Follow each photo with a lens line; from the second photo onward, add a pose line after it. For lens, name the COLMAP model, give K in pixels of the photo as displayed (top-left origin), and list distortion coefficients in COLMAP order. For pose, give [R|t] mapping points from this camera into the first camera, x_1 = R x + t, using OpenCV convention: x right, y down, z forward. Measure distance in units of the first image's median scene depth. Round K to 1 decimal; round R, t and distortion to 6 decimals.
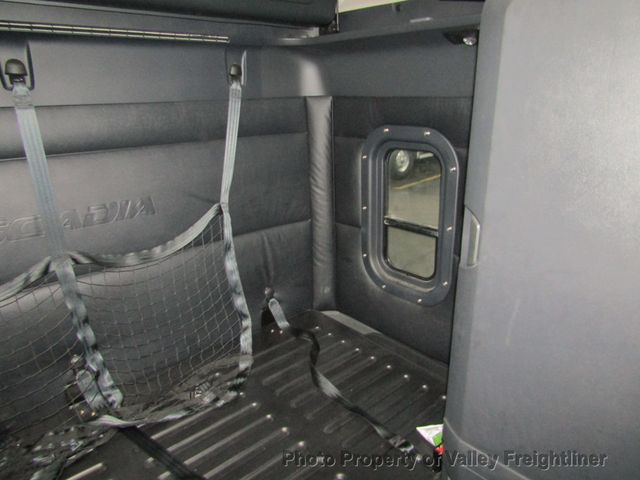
lens RADIAL K [[461.1, 0, 320.0], [0, 461.1, 240.0], [0, 0, 1]] dist [-0.002820, 0.002932]
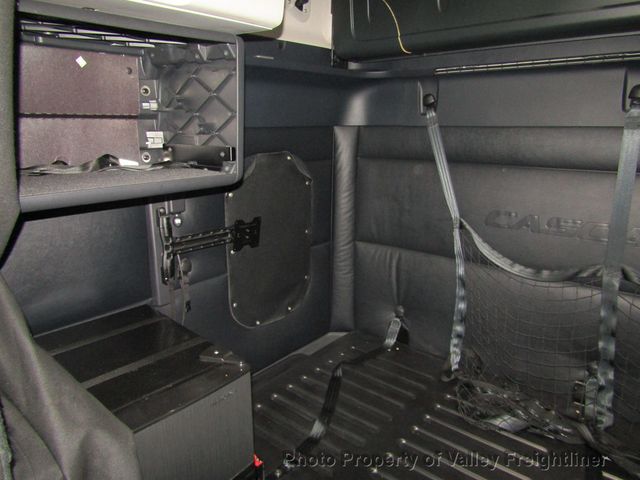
lens RADIAL K [[461.1, 0, 320.0], [0, 461.1, 240.0], [0, 0, 1]] dist [-0.002820, 0.002932]
pose [[0.121786, 0.256157, -0.958933, 0.340851], [-0.303588, 0.929436, 0.209721, -0.037645], [0.944988, 0.265580, 0.190959, 0.139503]]
